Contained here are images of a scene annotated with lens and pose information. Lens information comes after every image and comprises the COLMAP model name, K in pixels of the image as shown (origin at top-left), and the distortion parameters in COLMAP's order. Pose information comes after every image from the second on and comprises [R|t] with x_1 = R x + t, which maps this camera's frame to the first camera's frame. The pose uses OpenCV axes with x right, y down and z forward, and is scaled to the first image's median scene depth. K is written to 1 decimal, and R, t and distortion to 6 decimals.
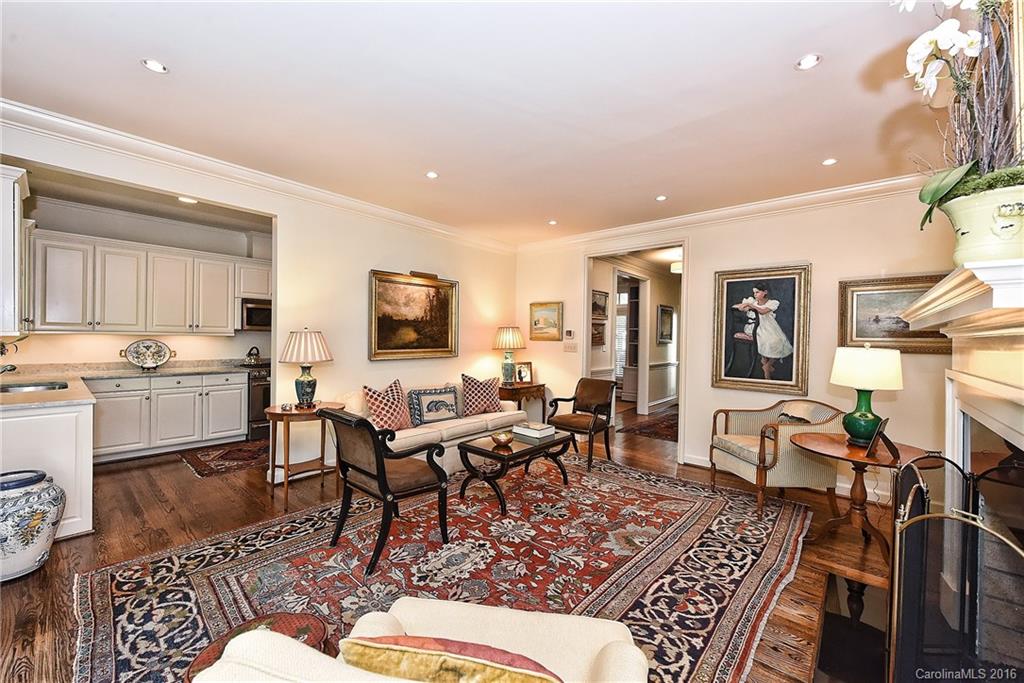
lens RADIAL K [[399.5, 0, 515.9], [0, 399.5, 338.2], [0, 0, 1]] dist [0.007965, -0.000240]
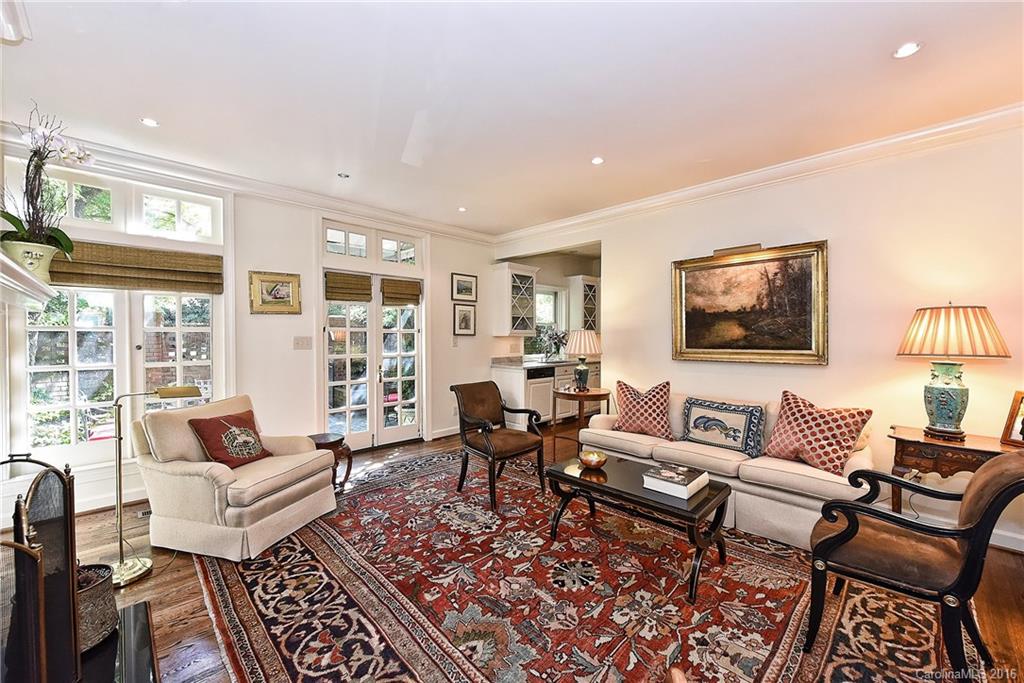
lens RADIAL K [[399.5, 0, 516.3], [0, 399.5, 345.4], [0, 0, 1]] dist [0.007965, -0.000240]
pose [[-0.068825, 0.014420, -0.997525, 0.940203], [0.002543, 0.999895, 0.014279, 0.013494], [0.997626, -0.001554, -0.068854, 1.109871]]
